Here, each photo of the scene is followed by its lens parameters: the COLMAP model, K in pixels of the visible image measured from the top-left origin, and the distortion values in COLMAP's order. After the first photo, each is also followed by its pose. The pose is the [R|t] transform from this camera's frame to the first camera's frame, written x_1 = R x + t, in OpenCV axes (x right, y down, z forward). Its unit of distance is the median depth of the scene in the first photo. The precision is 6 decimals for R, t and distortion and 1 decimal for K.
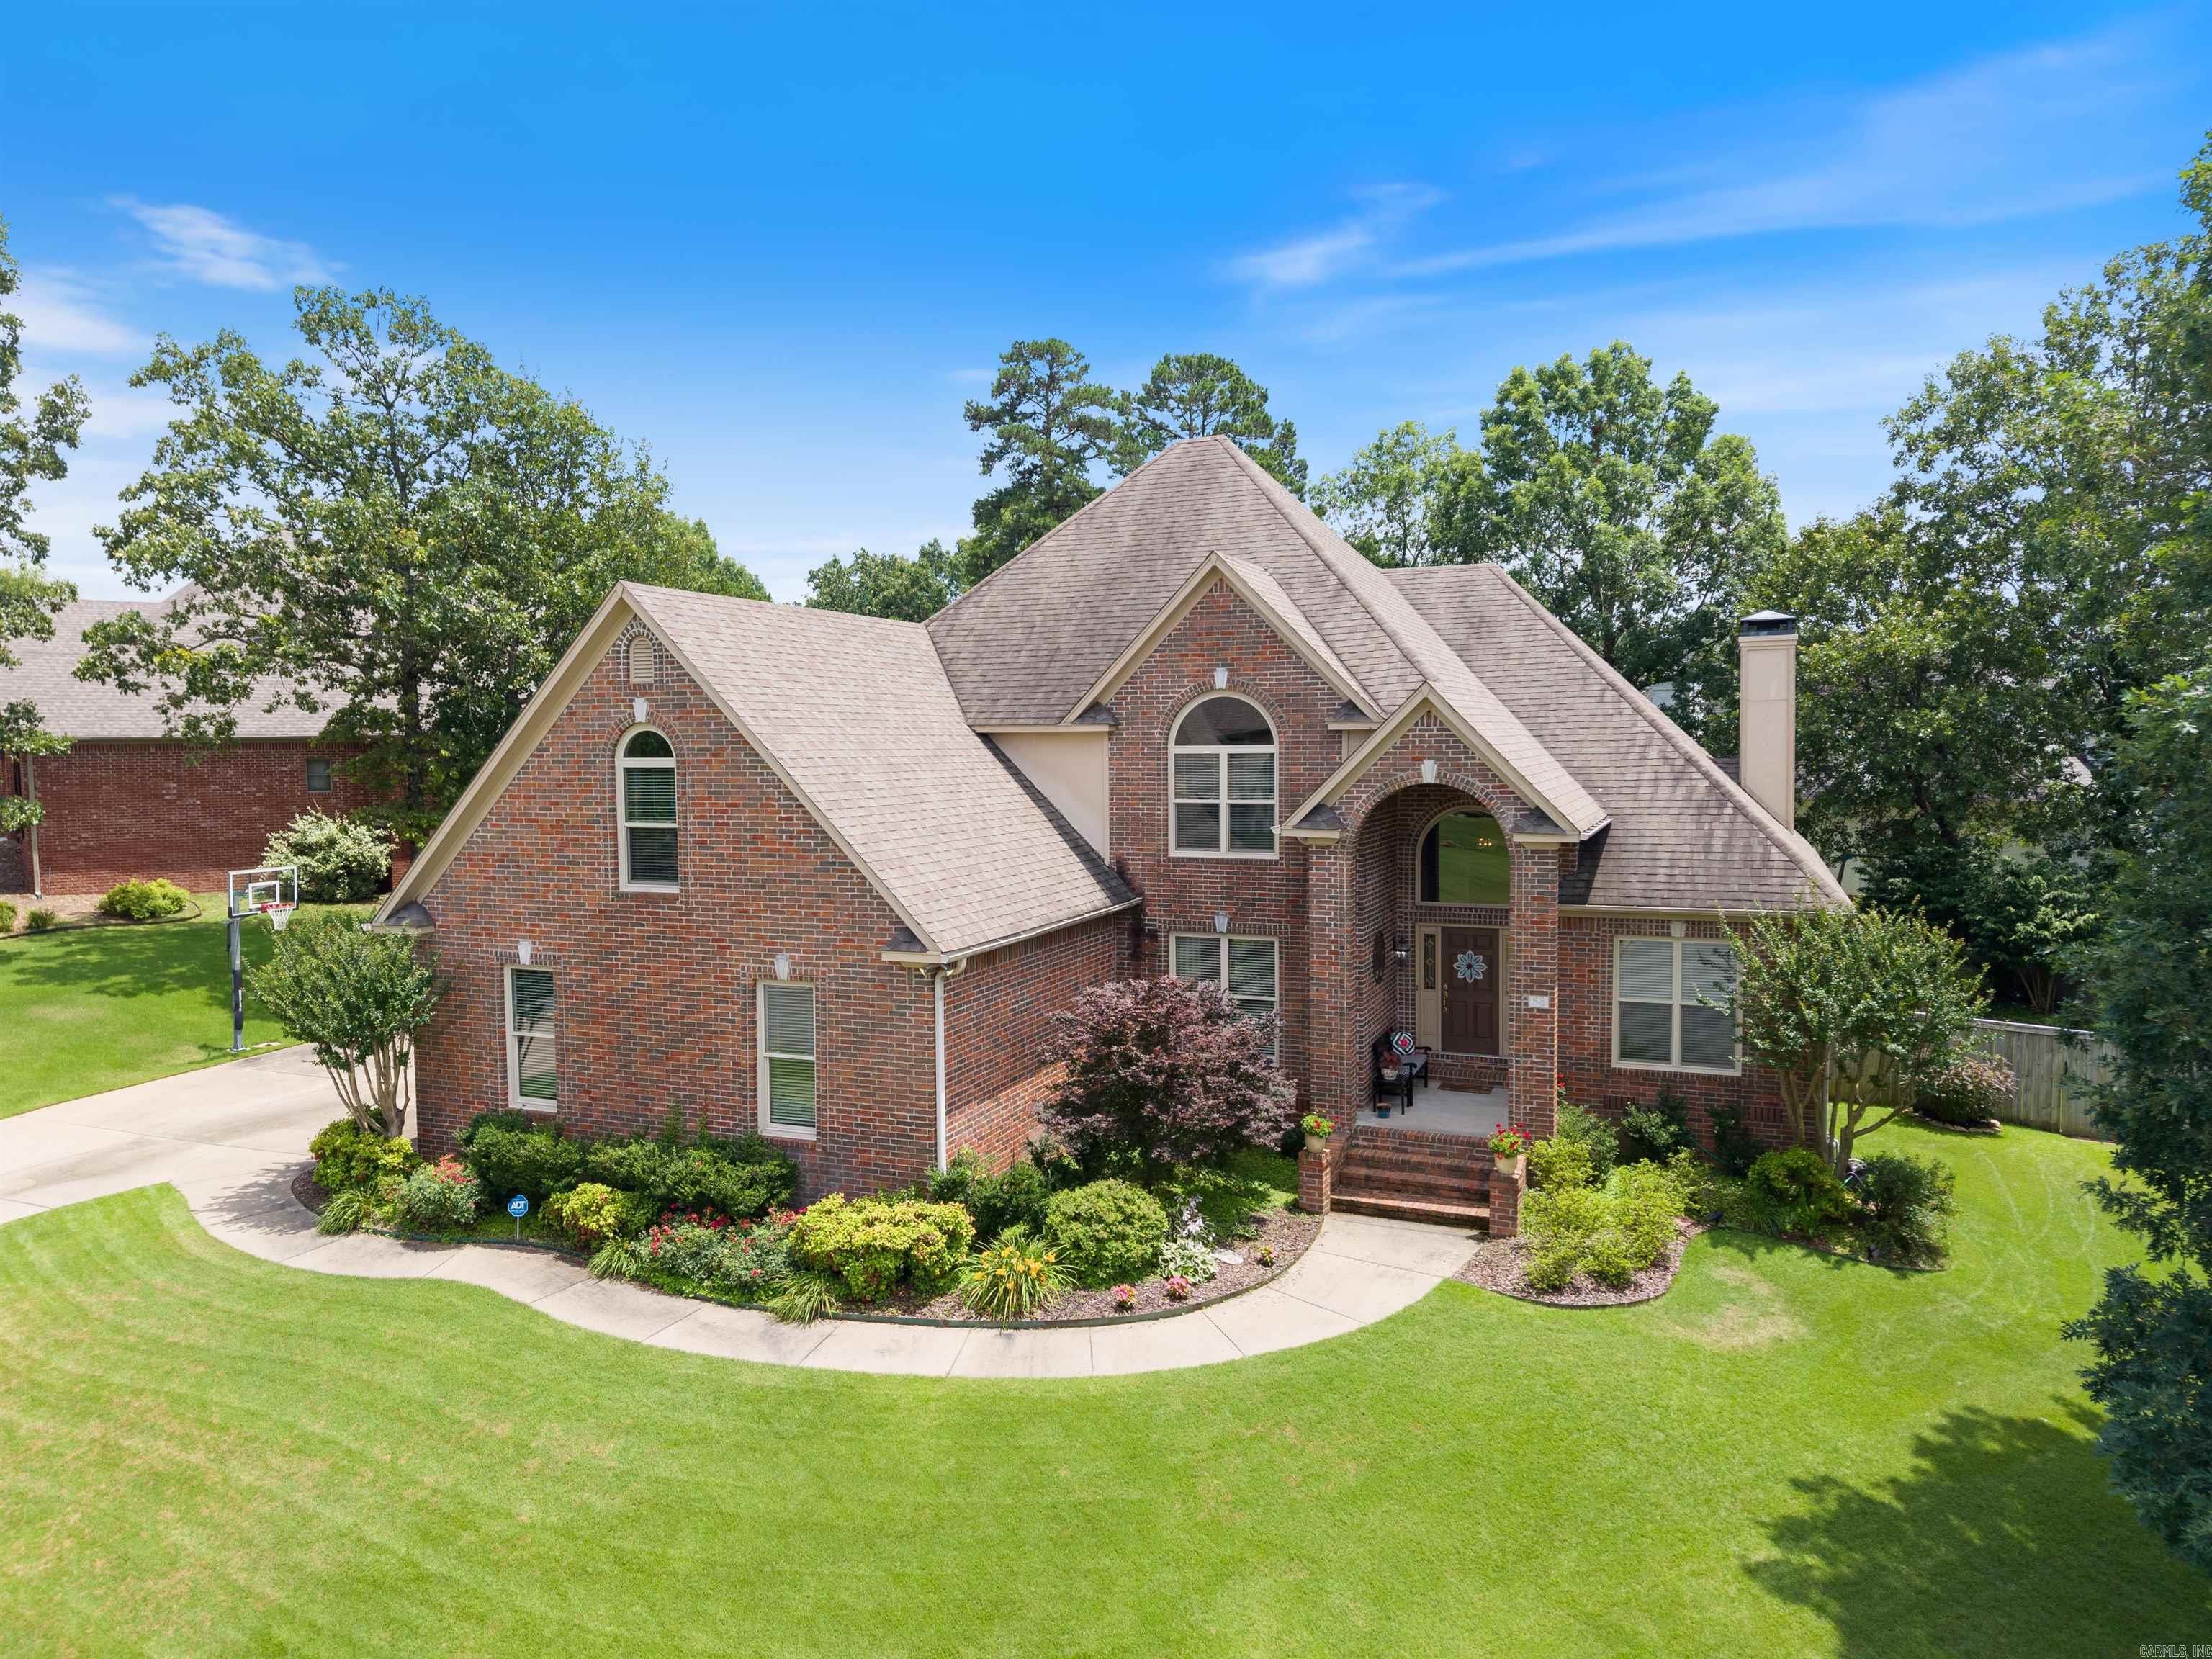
lens RADIAL K [[1511.7, 0, 1094.8], [0, 1511.7, 830.5], [0, 0, 1]] dist [0.002531, -0.000215]
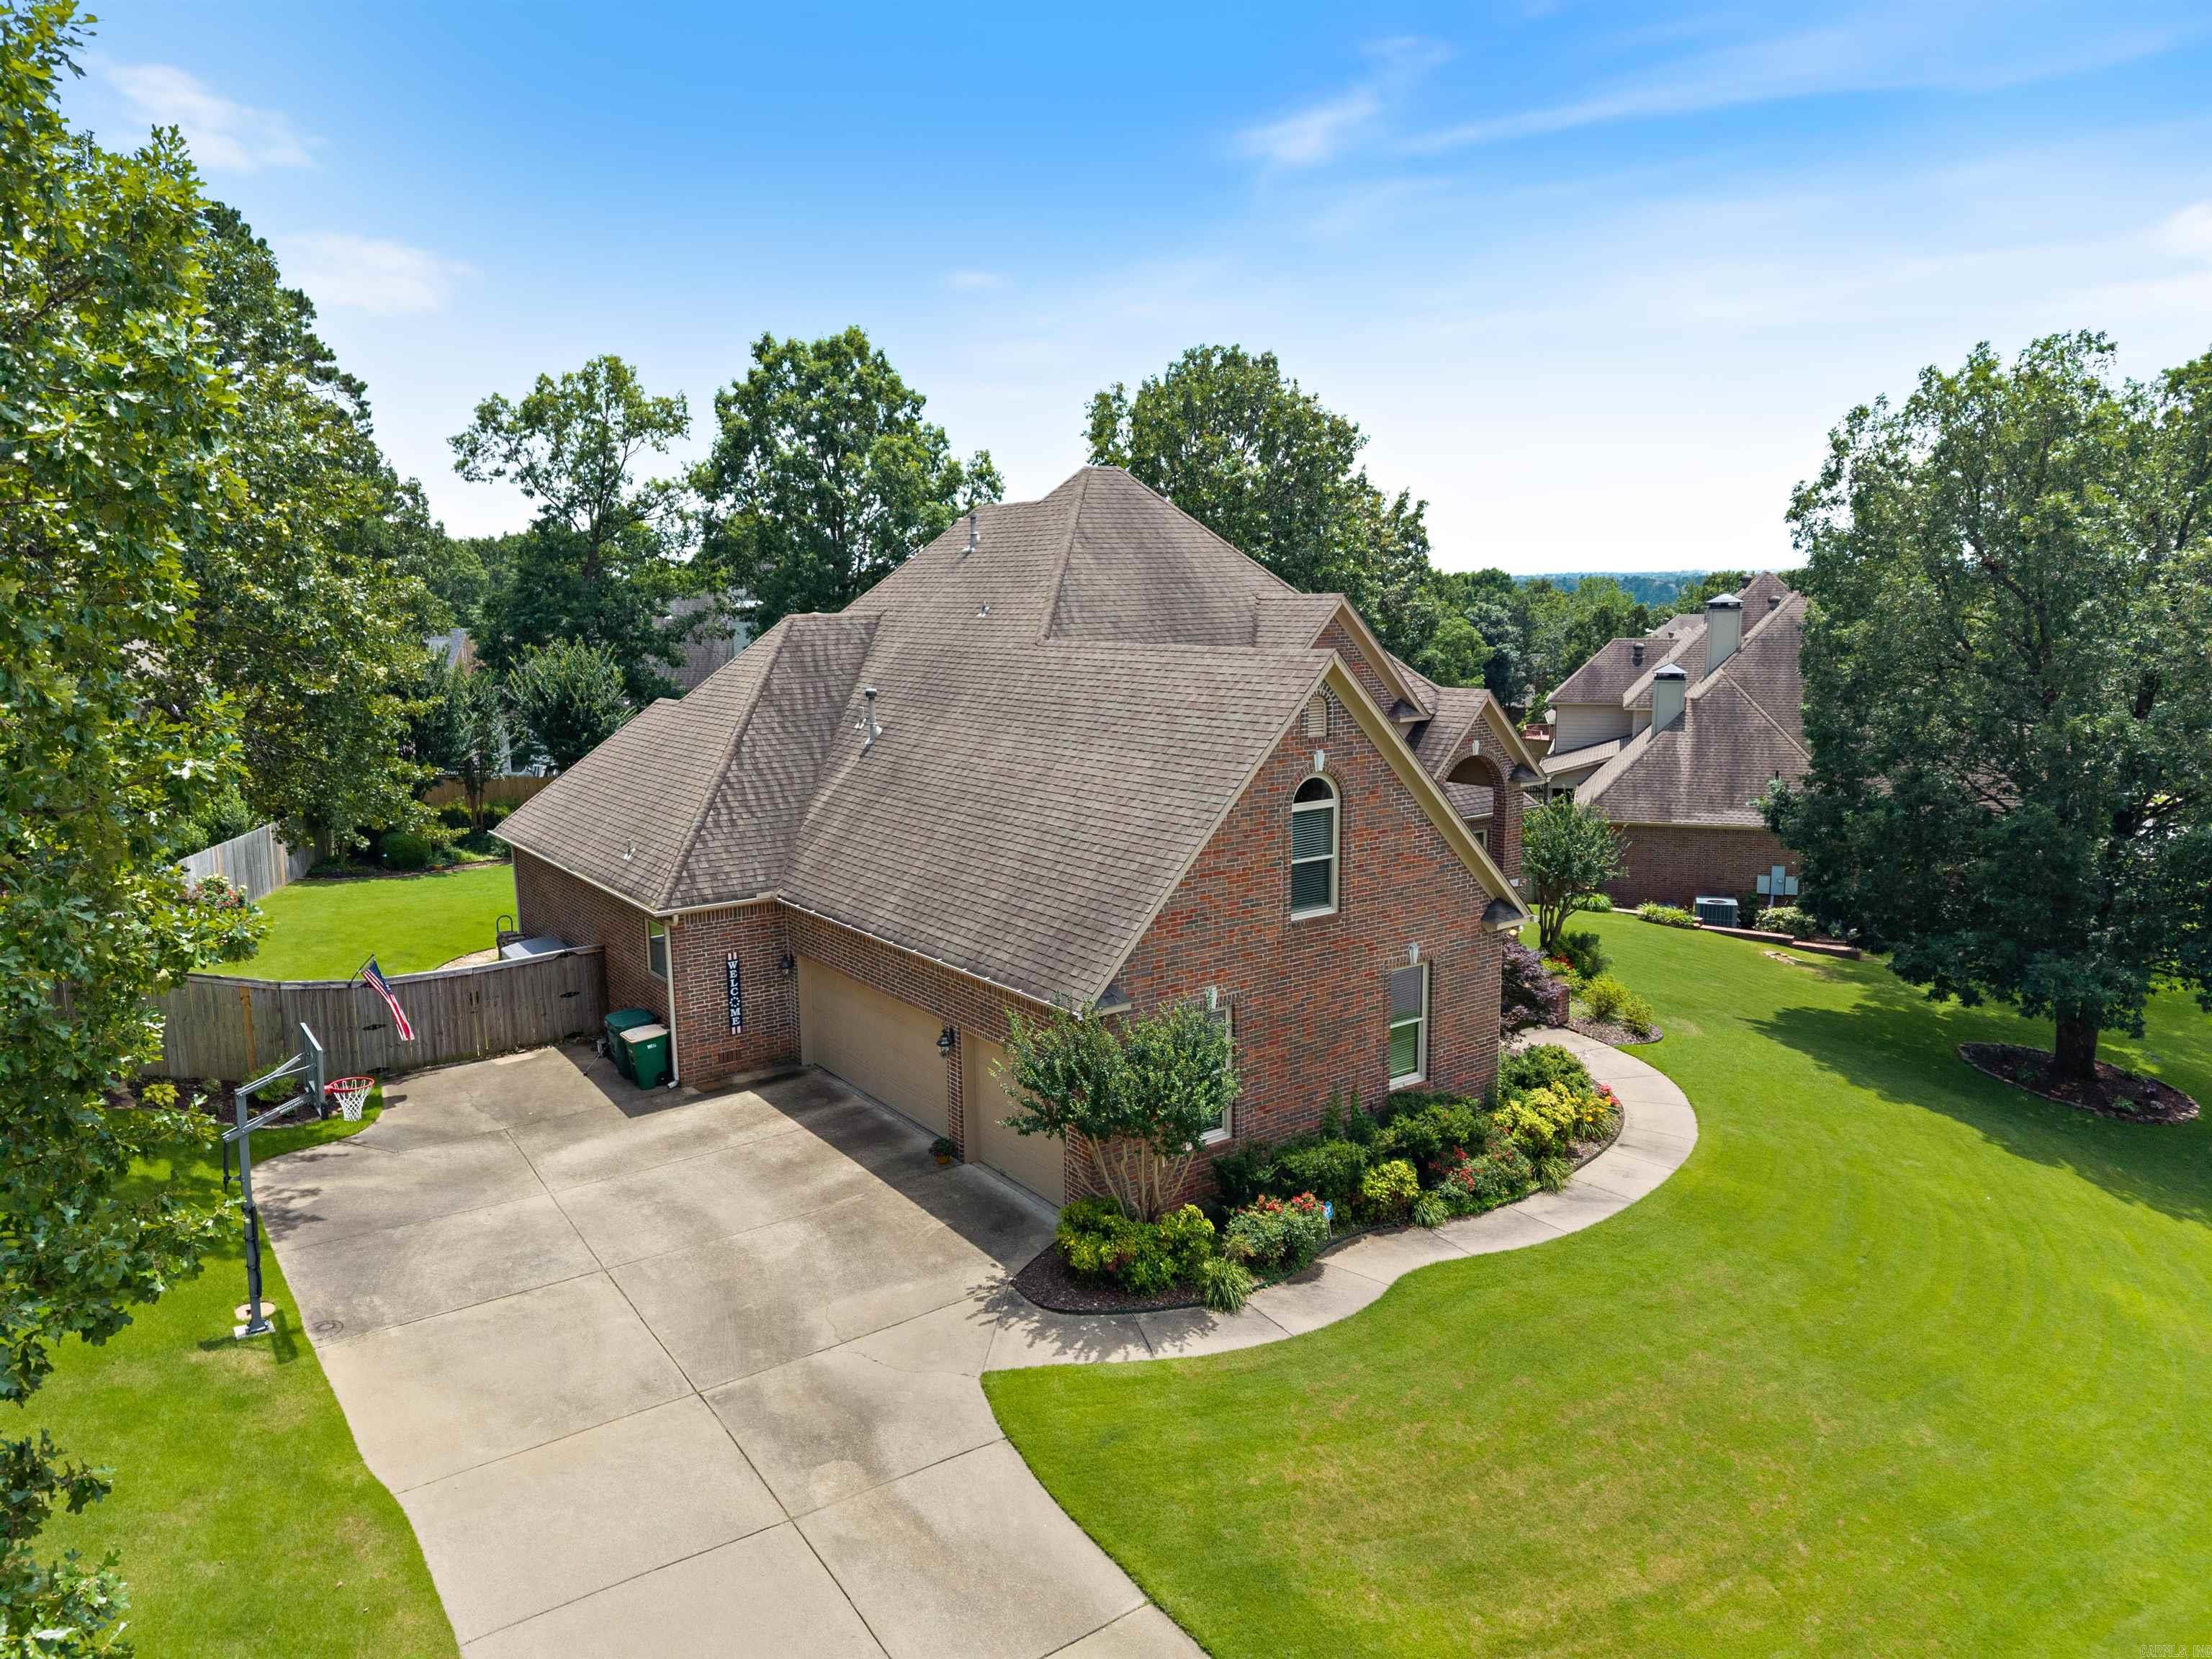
lens RADIAL K [[1511.7, 0, 1094.8], [0, 1511.7, 830.5], [0, 0, 1]] dist [0.002531, -0.000215]
pose [[0.520259, -0.138511, 0.842701, -1.379124], [0.068568, 0.990349, 0.120448, -0.179390], [-0.851251, -0.004882, 0.524735, 0.559702]]
